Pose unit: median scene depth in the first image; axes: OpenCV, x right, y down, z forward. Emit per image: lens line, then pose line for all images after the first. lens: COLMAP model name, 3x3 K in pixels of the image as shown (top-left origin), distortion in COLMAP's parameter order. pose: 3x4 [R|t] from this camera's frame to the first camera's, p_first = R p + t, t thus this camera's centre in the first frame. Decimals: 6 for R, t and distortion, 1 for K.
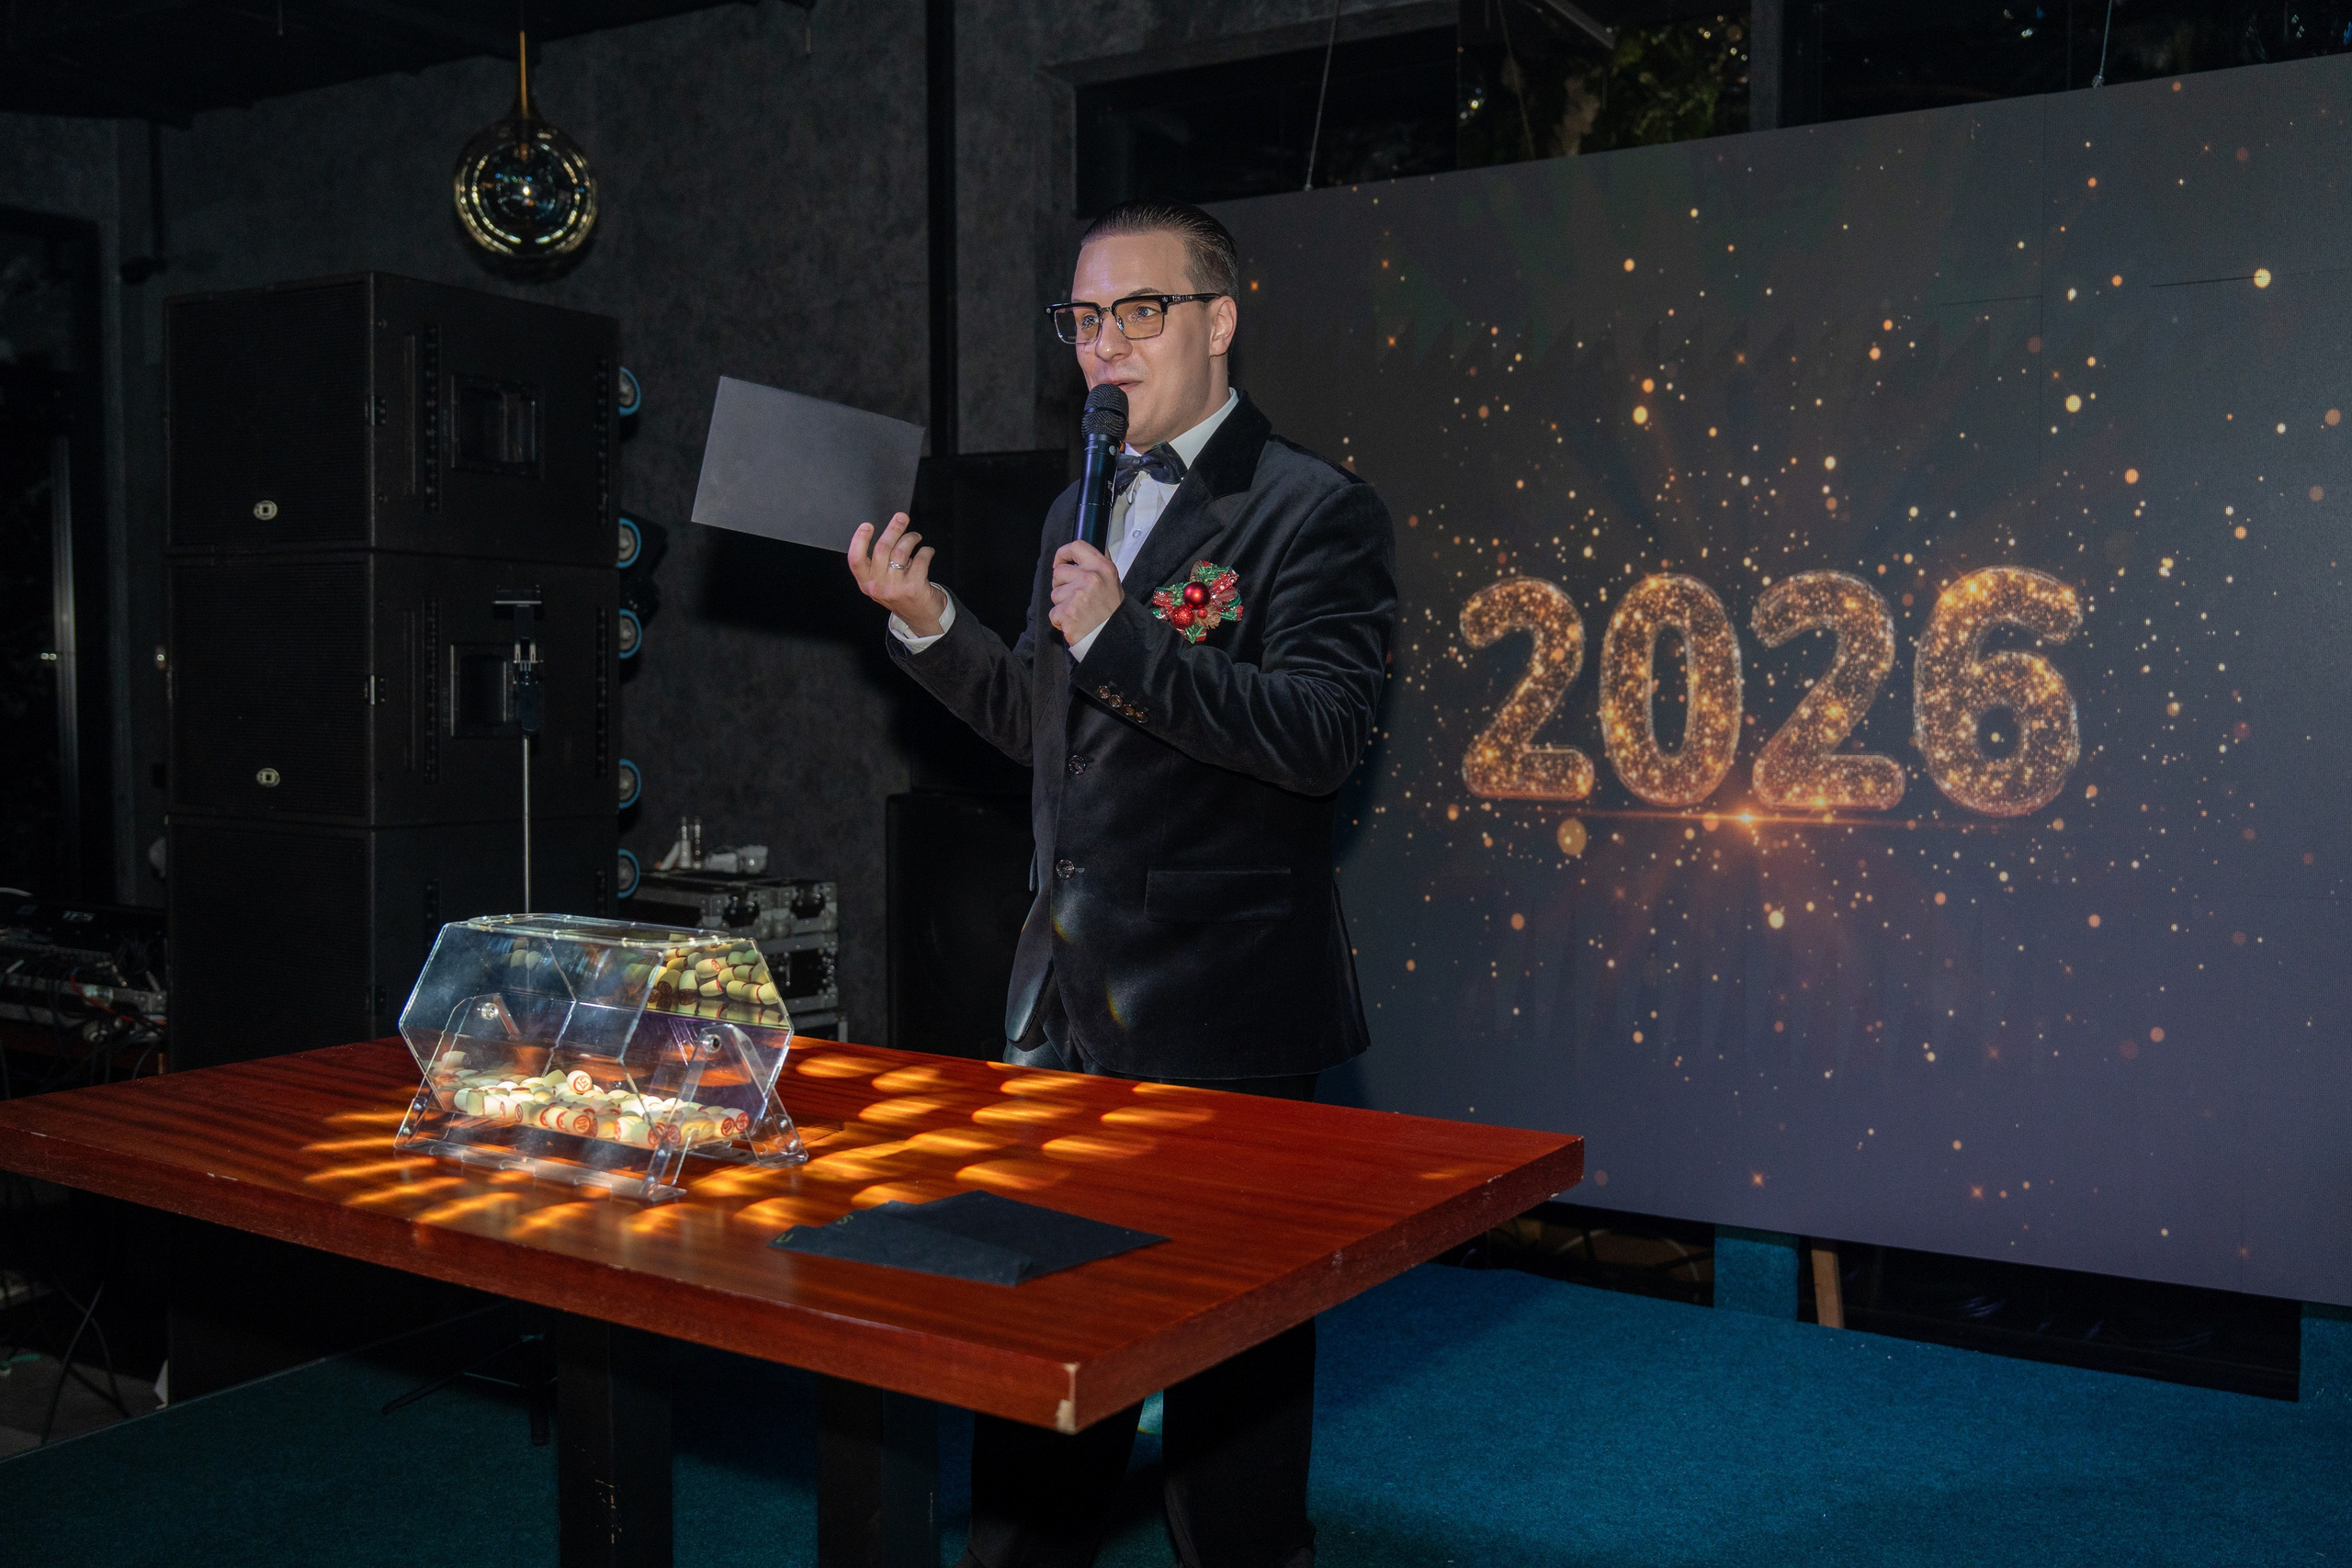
lens RADIAL K [[2240.9, 0, 1174.7], [0, 2240.9, 788.8], [0, 0, 1]] dist [0.009286, 0.000000]
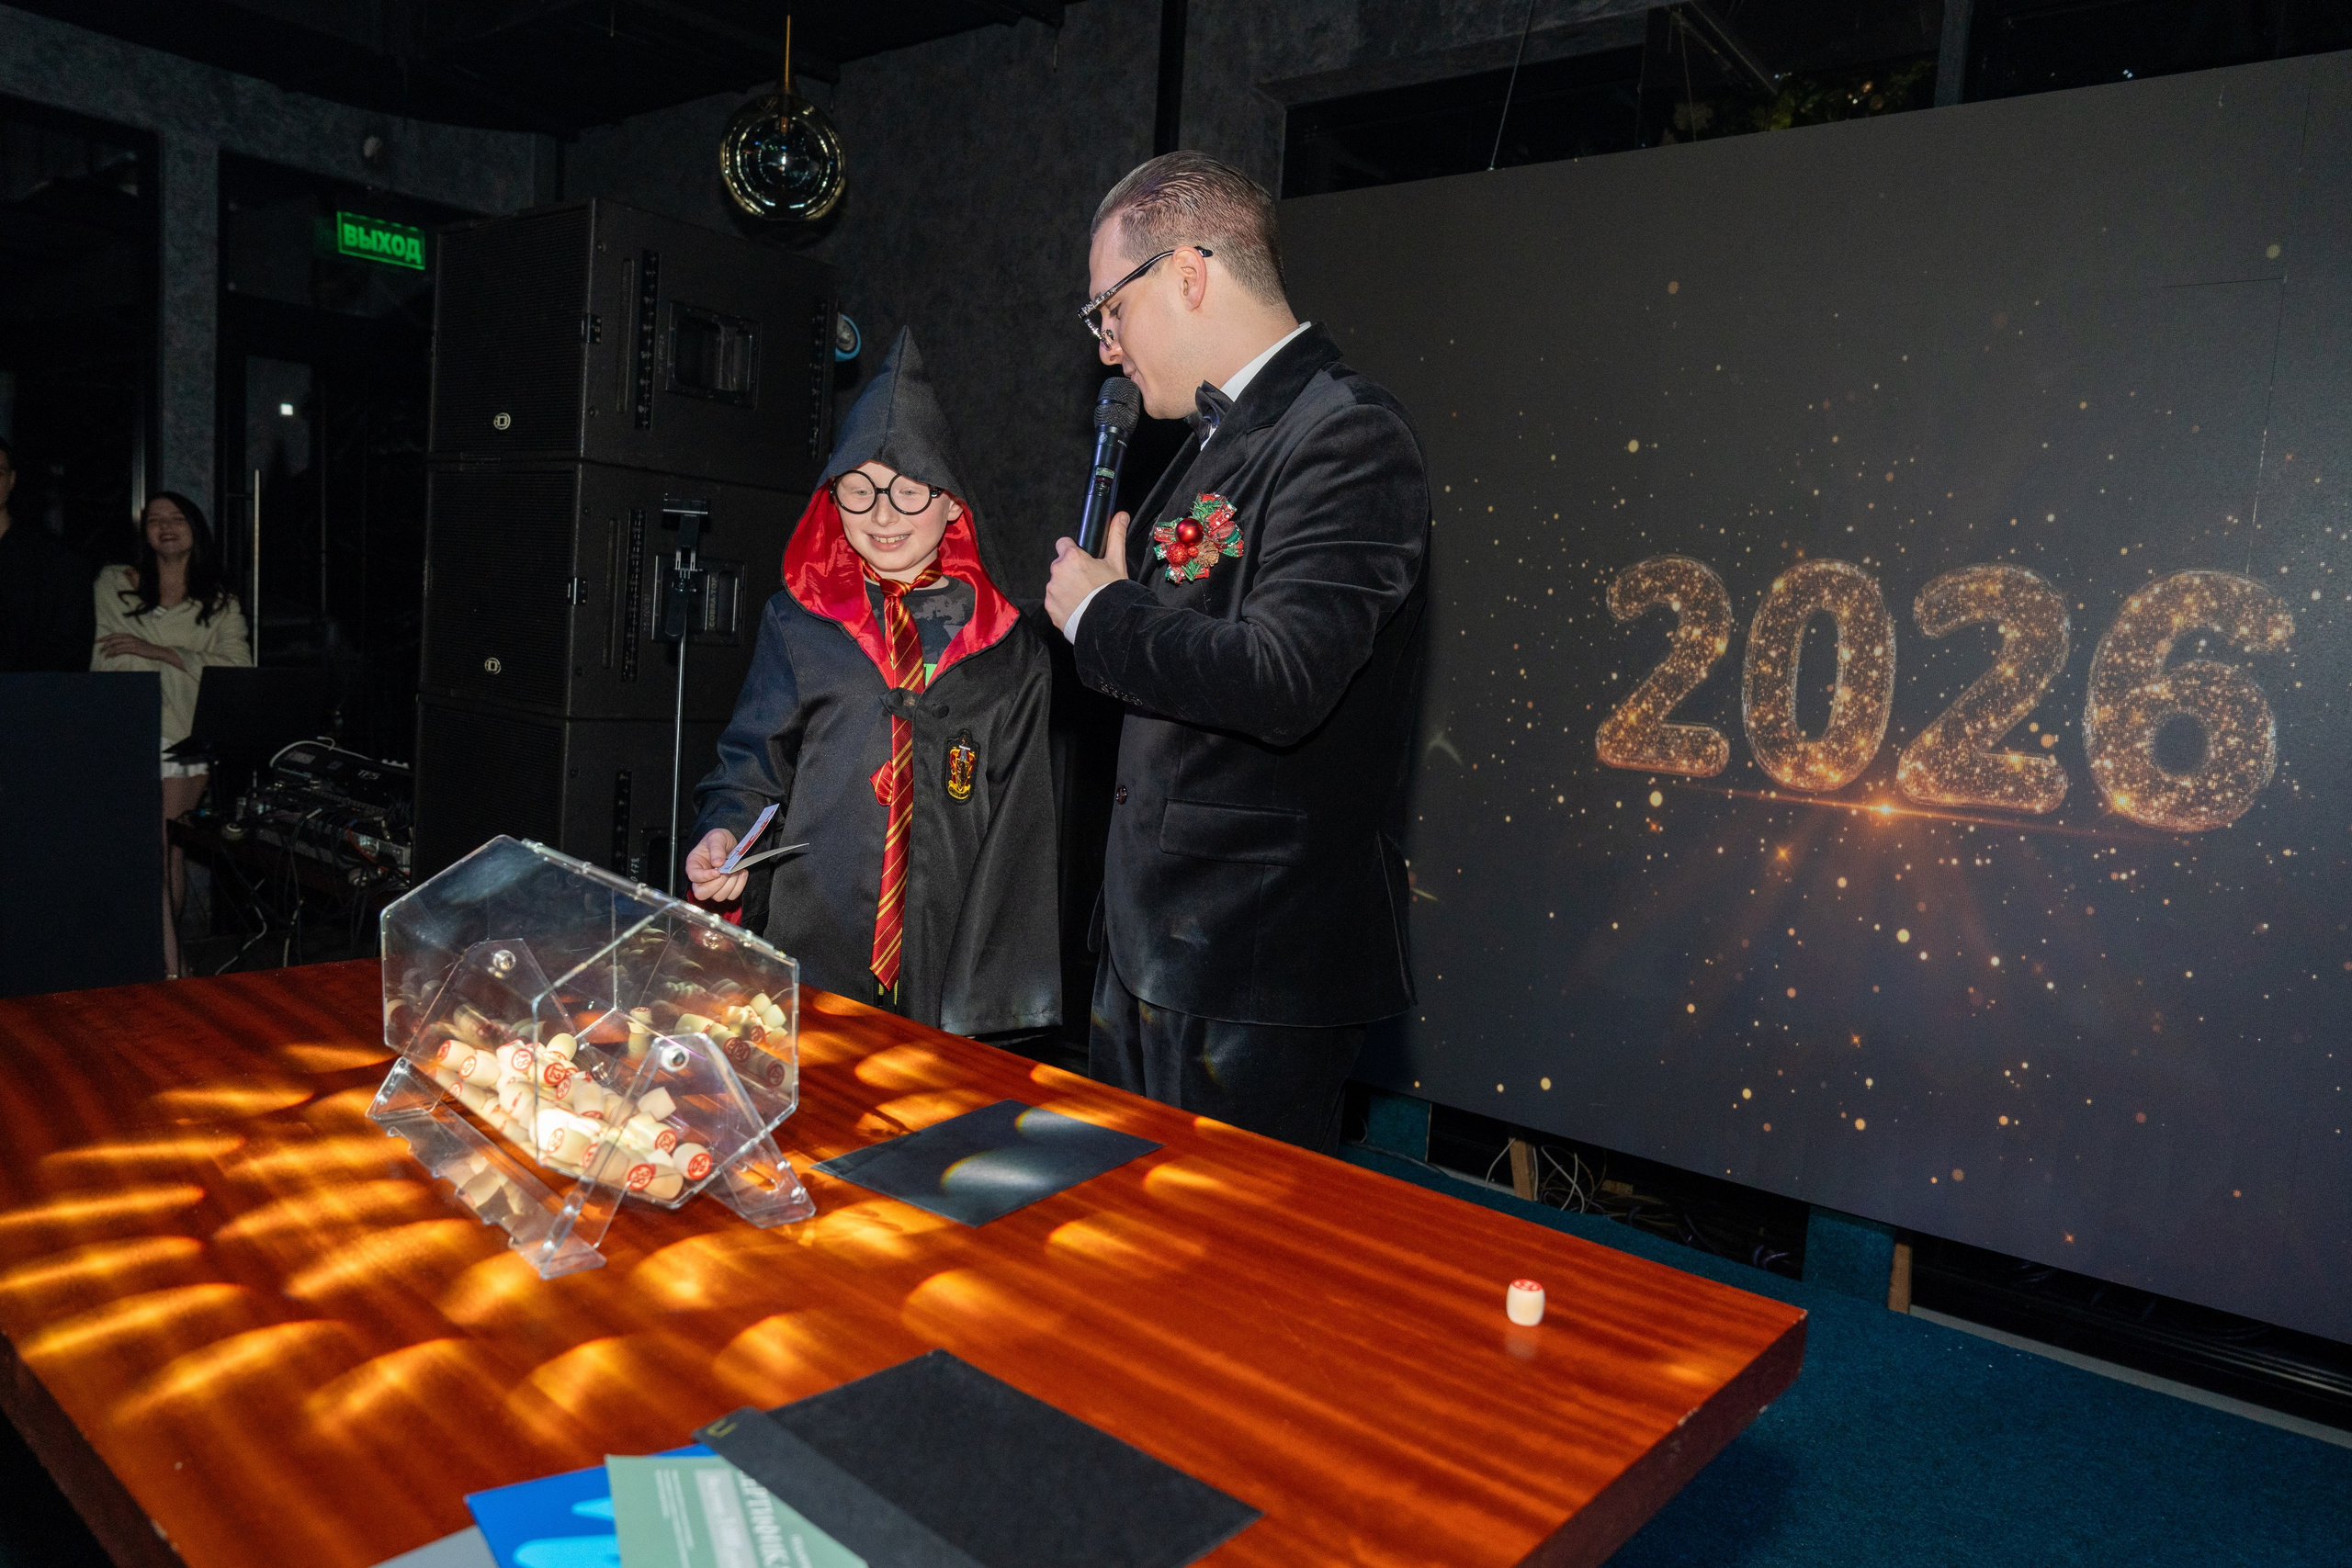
lens RADIAL K [[1586.8, 0, 1172.1], [0, 1586.8, 785.1], [0, 0, 1]] dist [-0.010048, 0.012885]
pose [[0.990980, 0.077838, -0.109087, 0.015508], [-0.073273, 0.996285, 0.045254, -0.005782], [0.112204, -0.036853, 0.993002, 0.241970]]
